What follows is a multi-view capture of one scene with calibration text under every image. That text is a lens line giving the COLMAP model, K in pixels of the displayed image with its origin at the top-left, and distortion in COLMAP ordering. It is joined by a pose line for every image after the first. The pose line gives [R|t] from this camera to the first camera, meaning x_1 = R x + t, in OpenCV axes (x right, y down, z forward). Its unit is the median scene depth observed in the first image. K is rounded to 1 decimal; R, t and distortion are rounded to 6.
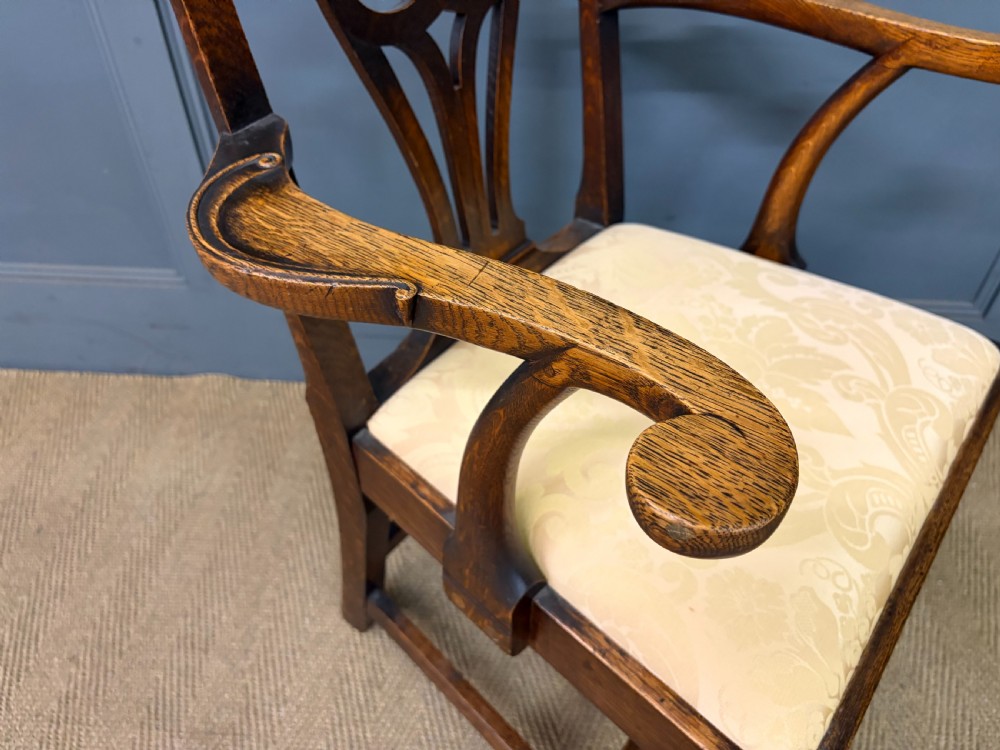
lens RADIAL K [[757.0, 0, 495.6], [0, 757.0, 383.1], [0, 0, 1]] dist [0.052071, -0.064901]
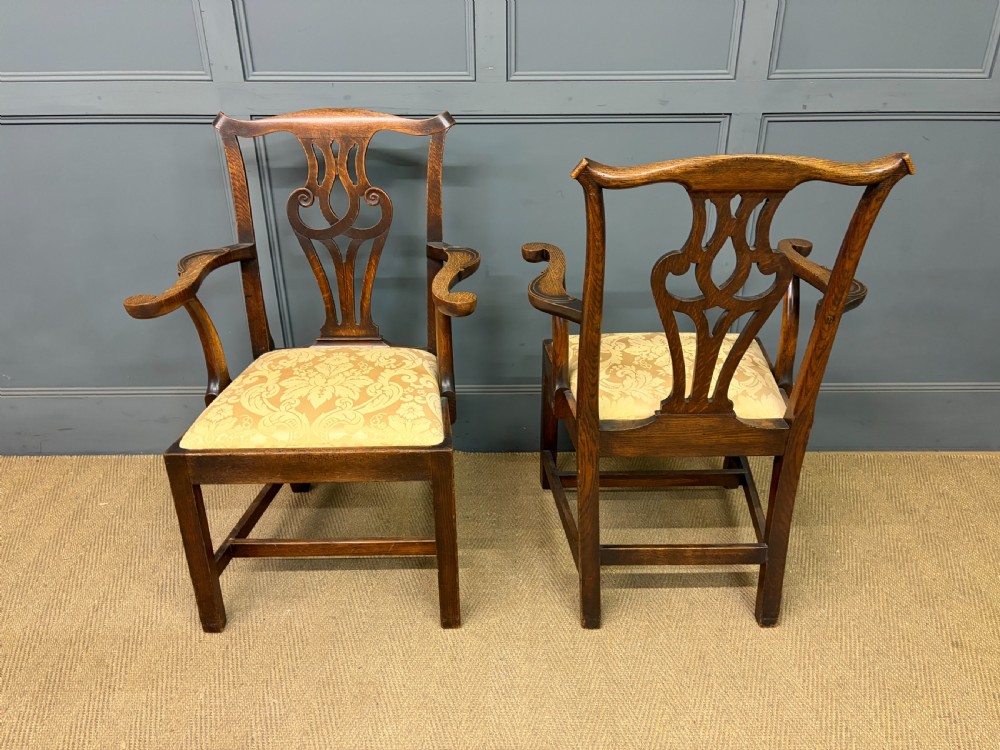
lens RADIAL K [[757.0, 0, 503.1], [0, 757.0, 377.2], [0, 0, 1]] dist [0.052071, -0.064901]
pose [[0.998029, -0.036911, 0.050748, 0.086568], [0.050443, 0.952942, -0.298925, 0.504269], [-0.037326, 0.300896, 0.952926, -0.946352]]
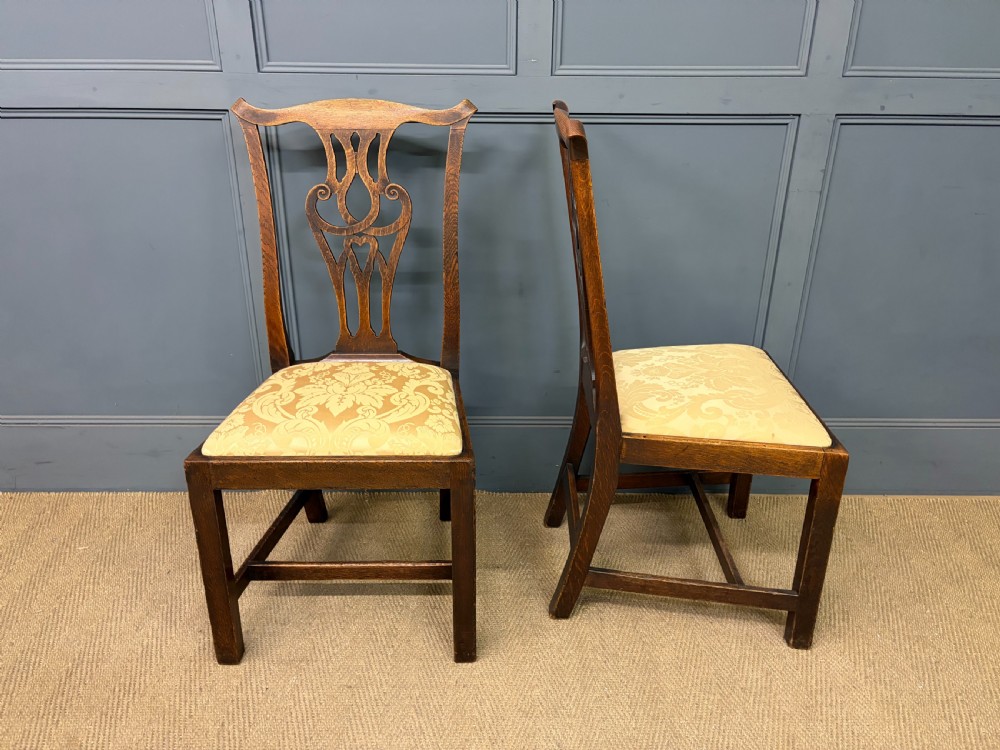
lens RADIAL K [[757.0, 0, 495.6], [0, 757.0, 378.4], [0, 0, 1]] dist [0.052071, -0.064901]
pose [[0.998050, -0.024944, 0.057213, -0.017809], [0.043261, 0.937217, -0.346053, 0.450495], [-0.044989, 0.347853, 0.936469, -0.712254]]
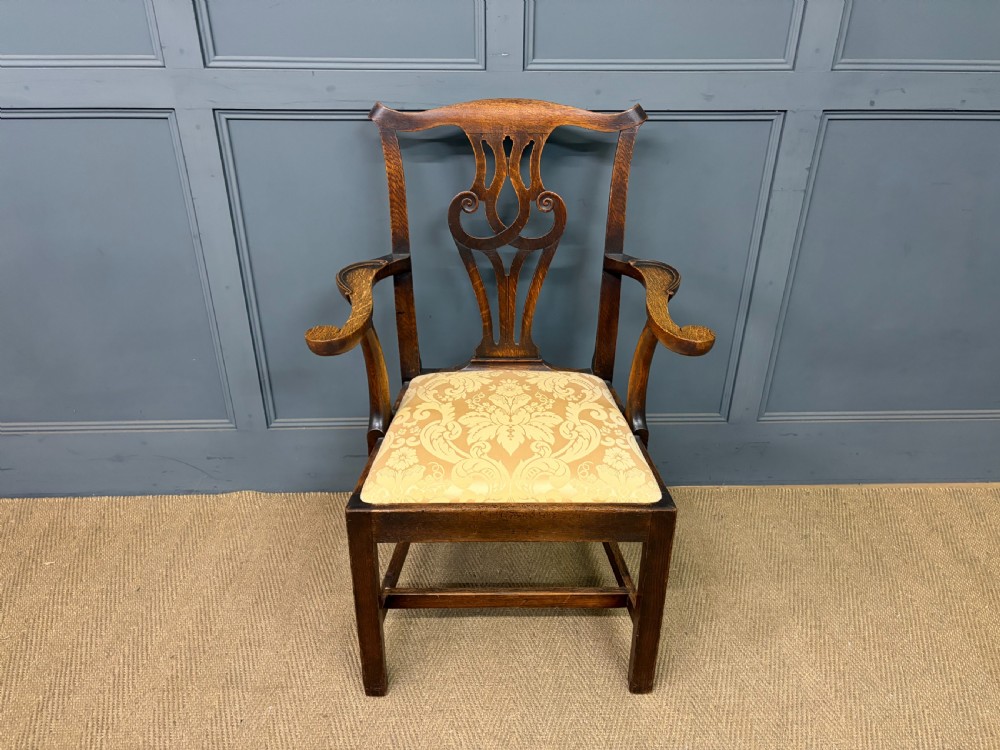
lens RADIAL K [[757.0, 0, 499.3], [0, 757.0, 374.1], [0, 0, 1]] dist [0.052071, -0.064901]
pose [[0.995584, -0.044656, 0.082573, 0.011775], [0.064179, 0.965718, -0.251537, 0.241229], [-0.068510, 0.255725, 0.964319, -0.723257]]
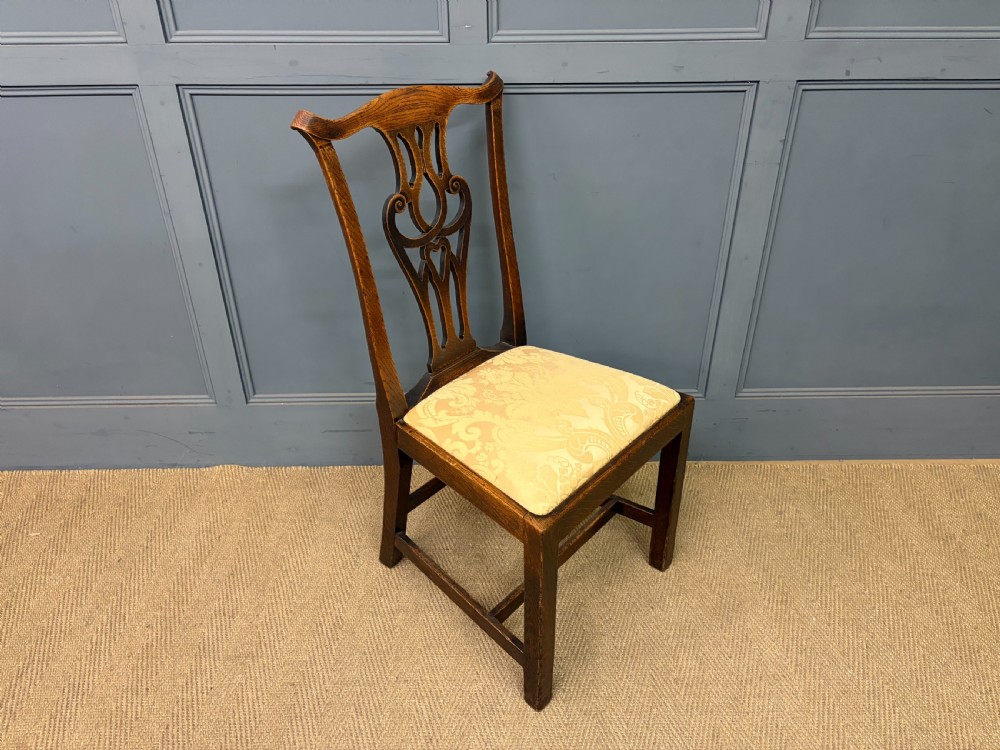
lens RADIAL K [[757.0, 0, 499.6], [0, 757.0, 378.0], [0, 0, 1]] dist [0.052071, -0.064901]
pose [[0.997380, -0.047216, 0.054808, 0.125399], [0.057759, 0.975921, -0.210340, 0.234955], [-0.043556, 0.212955, 0.976091, -0.736165]]
